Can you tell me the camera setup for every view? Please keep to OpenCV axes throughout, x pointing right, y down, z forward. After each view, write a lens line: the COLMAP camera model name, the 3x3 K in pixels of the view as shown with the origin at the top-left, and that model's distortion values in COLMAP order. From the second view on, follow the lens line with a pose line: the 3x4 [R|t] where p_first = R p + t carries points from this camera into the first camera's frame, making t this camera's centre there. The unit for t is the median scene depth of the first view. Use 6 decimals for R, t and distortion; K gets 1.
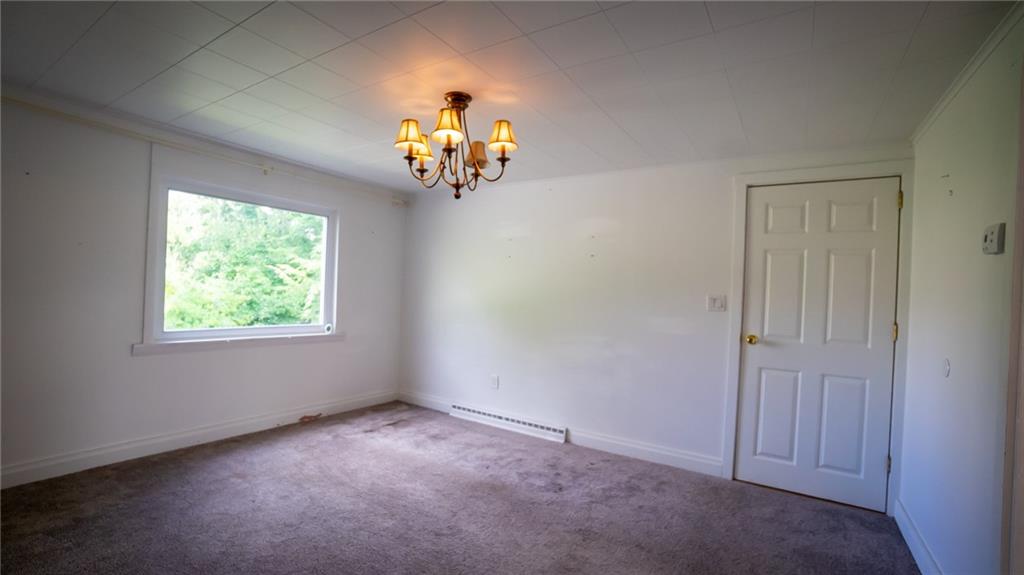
lens RADIAL K [[449.0, 0, 506.1], [0, 449.0, 292.1], [0, 0, 1]] dist [-0.000318, 0.000018]
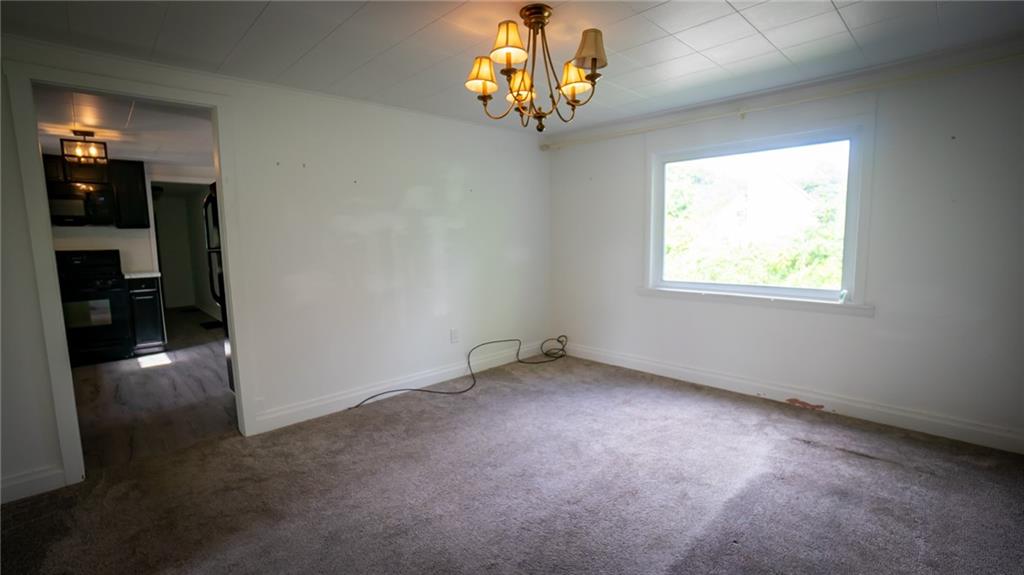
lens RADIAL K [[449.0, 0, 506.1], [0, 449.0, 292.1], [0, 0, 1]] dist [-0.000318, 0.000018]
pose [[-0.200291, 0.072620, -0.977041, 0.458440], [0.006834, 0.997328, 0.072727, 0.020927], [0.979713, 0.007889, -0.200252, 0.676498]]
